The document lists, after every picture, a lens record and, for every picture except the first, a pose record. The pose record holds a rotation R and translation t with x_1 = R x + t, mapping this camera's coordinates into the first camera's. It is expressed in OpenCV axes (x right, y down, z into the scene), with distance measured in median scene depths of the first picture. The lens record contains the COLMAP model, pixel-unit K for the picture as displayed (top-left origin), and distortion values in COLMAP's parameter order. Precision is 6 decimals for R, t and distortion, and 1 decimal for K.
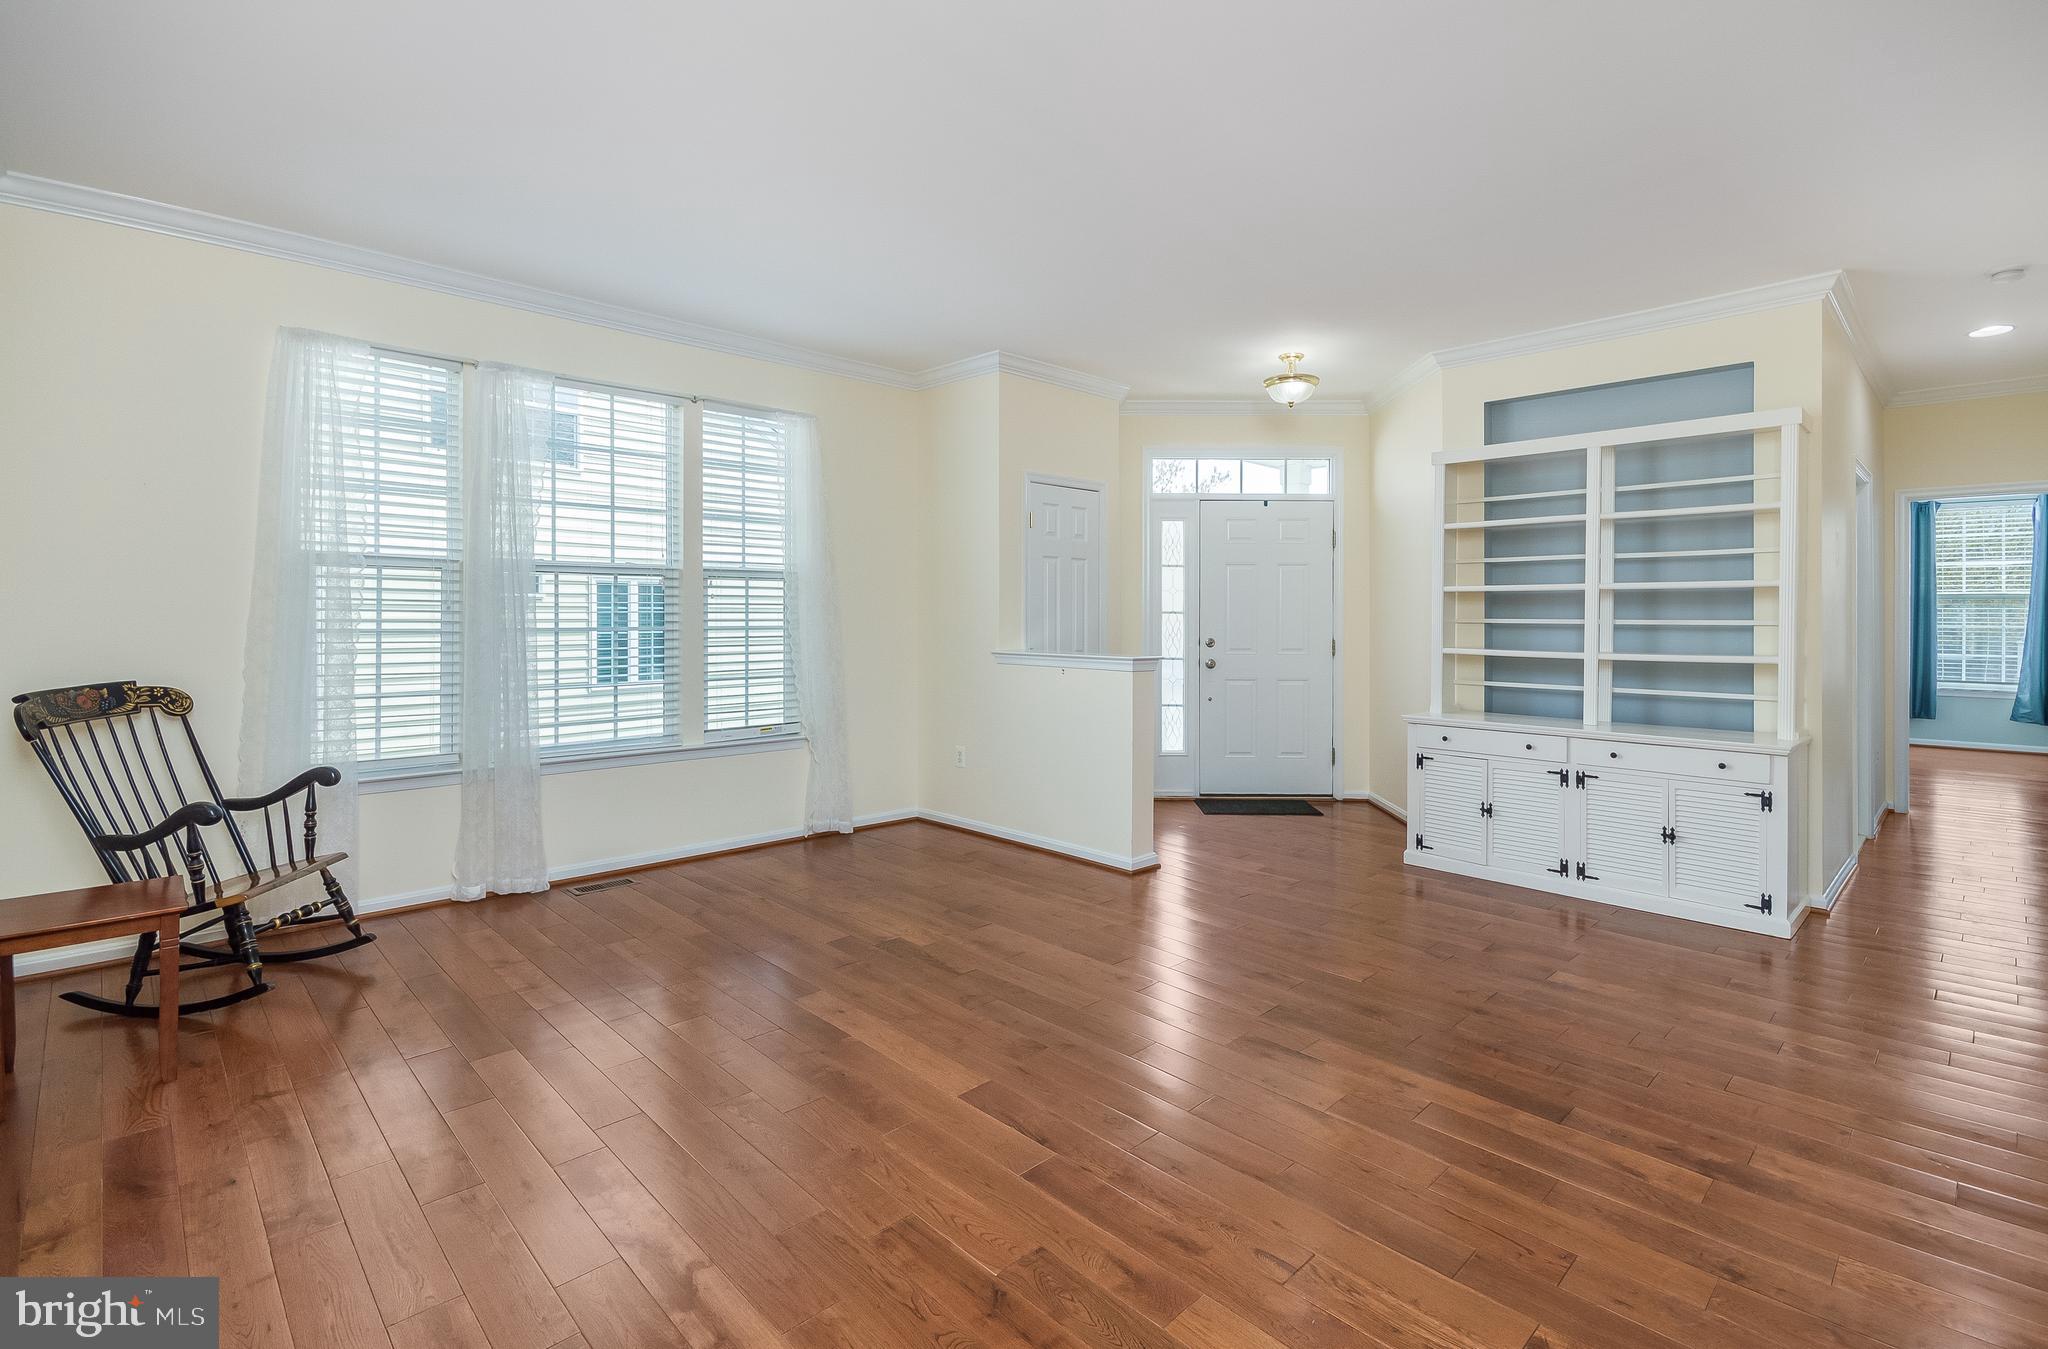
lens RADIAL K [[936.8, 0, 1004.2], [0, 936.8, 618.2], [0, 0, 1]] dist [0.014009, -0.010993]
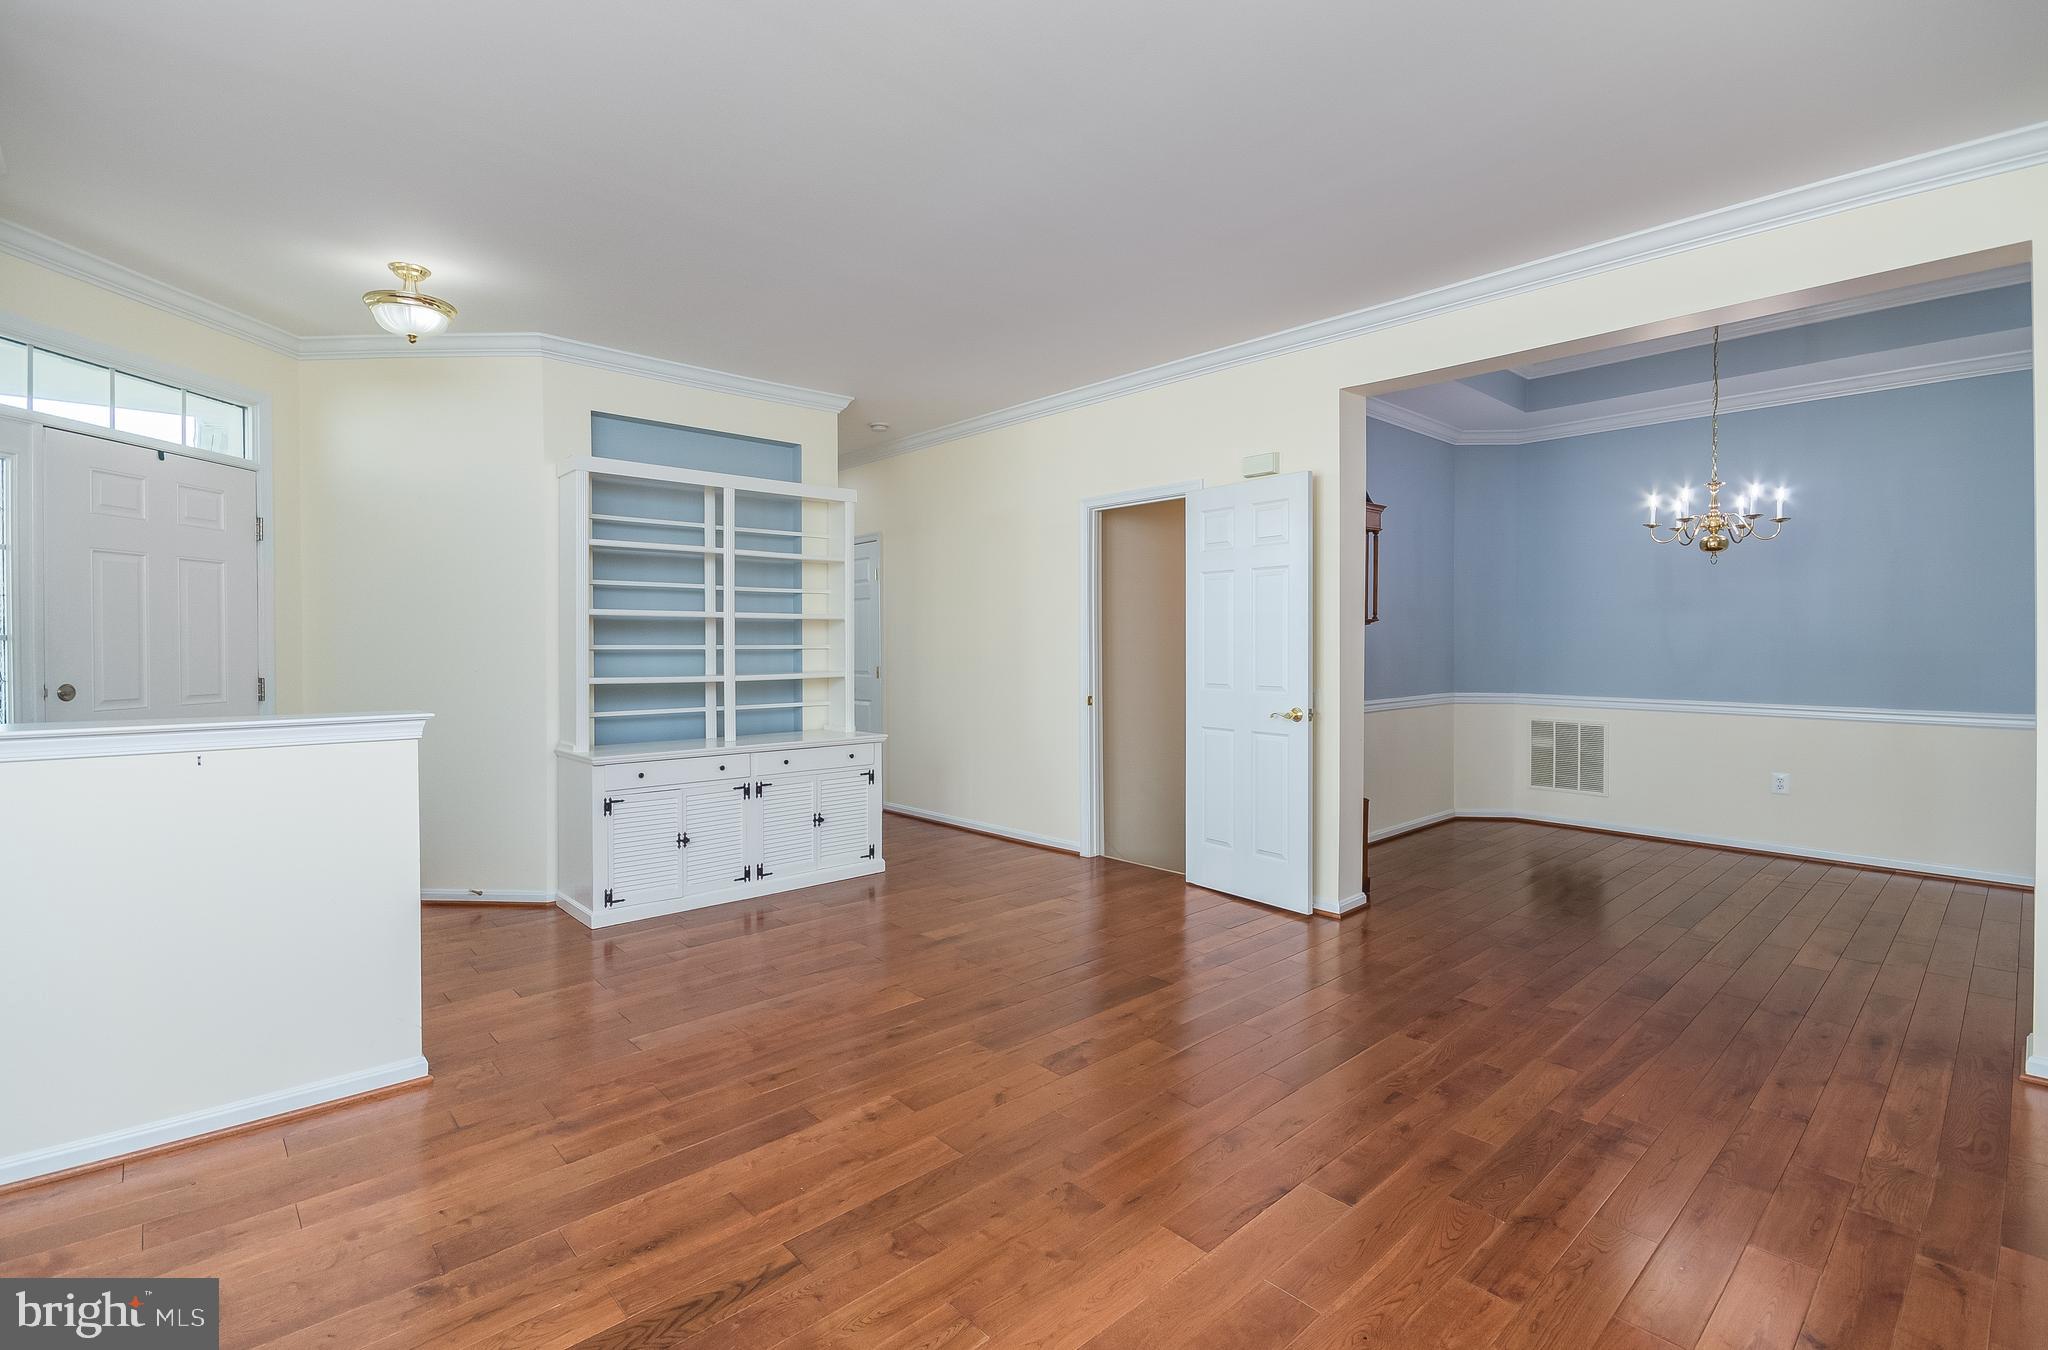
lens RADIAL K [[936.8, 0, 1036.0], [0, 936.8, 655.9], [0, 0, 1]] dist [0.014009, -0.010993]
pose [[0.017869, -0.018218, 0.999674, -0.483702], [0.003065, 0.999830, 0.018166, -0.005142], [-0.999836, 0.002740, 0.017922, 0.652009]]
